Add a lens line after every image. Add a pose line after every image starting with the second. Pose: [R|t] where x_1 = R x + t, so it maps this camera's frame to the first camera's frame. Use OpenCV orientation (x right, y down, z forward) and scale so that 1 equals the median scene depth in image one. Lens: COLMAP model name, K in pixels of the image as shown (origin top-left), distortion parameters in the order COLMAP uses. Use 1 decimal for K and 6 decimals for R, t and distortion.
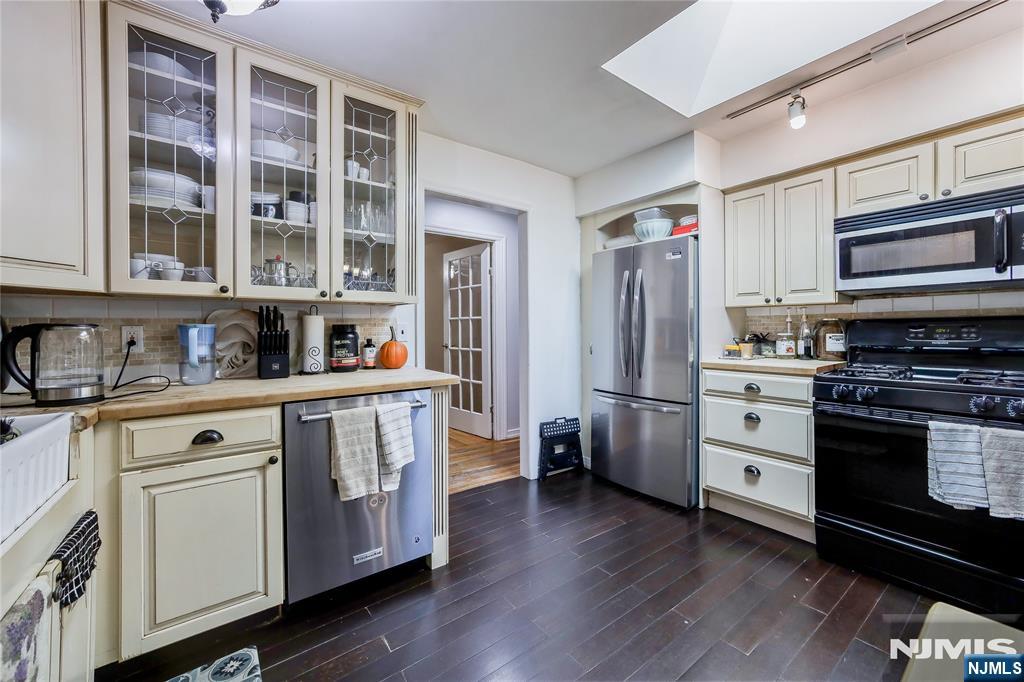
lens RADIAL K [[401.8, 0, 514.6], [0, 401.8, 329.1], [0, 0, 1]] dist [-0.042480, -0.000208]
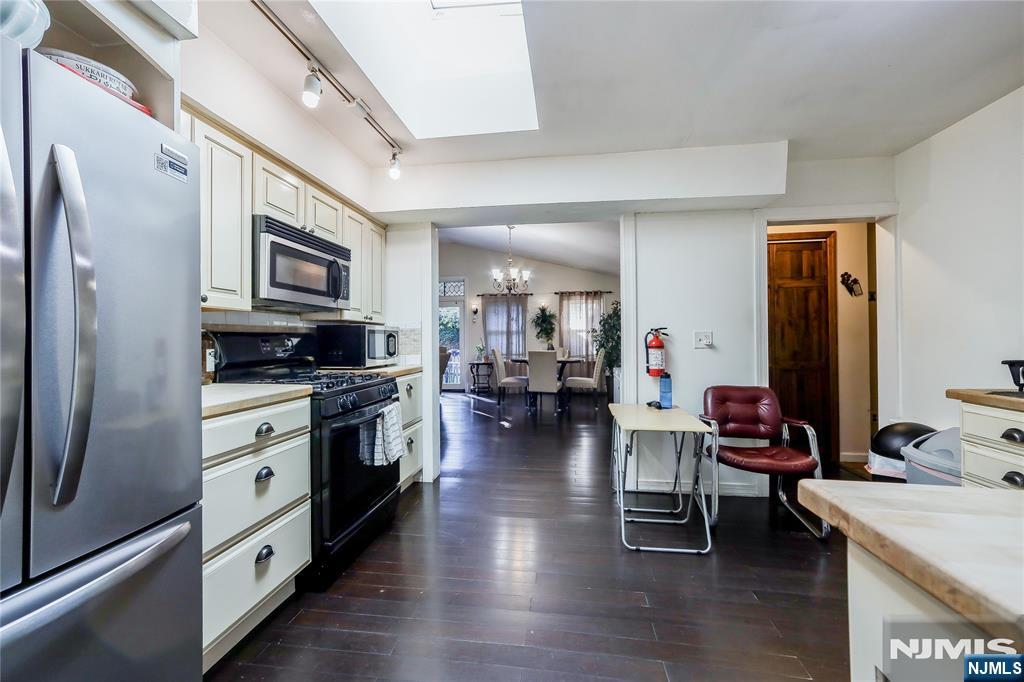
lens RADIAL K [[401.8, 0, 514.6], [0, 401.8, 329.1], [0, 0, 1]] dist [-0.042480, -0.000208]
pose [[-0.715399, 0.027155, 0.698189, -0.176532], [0.008043, 0.999498, -0.030632, 0.002445], [-0.698670, -0.016298, -0.715258, 1.232515]]
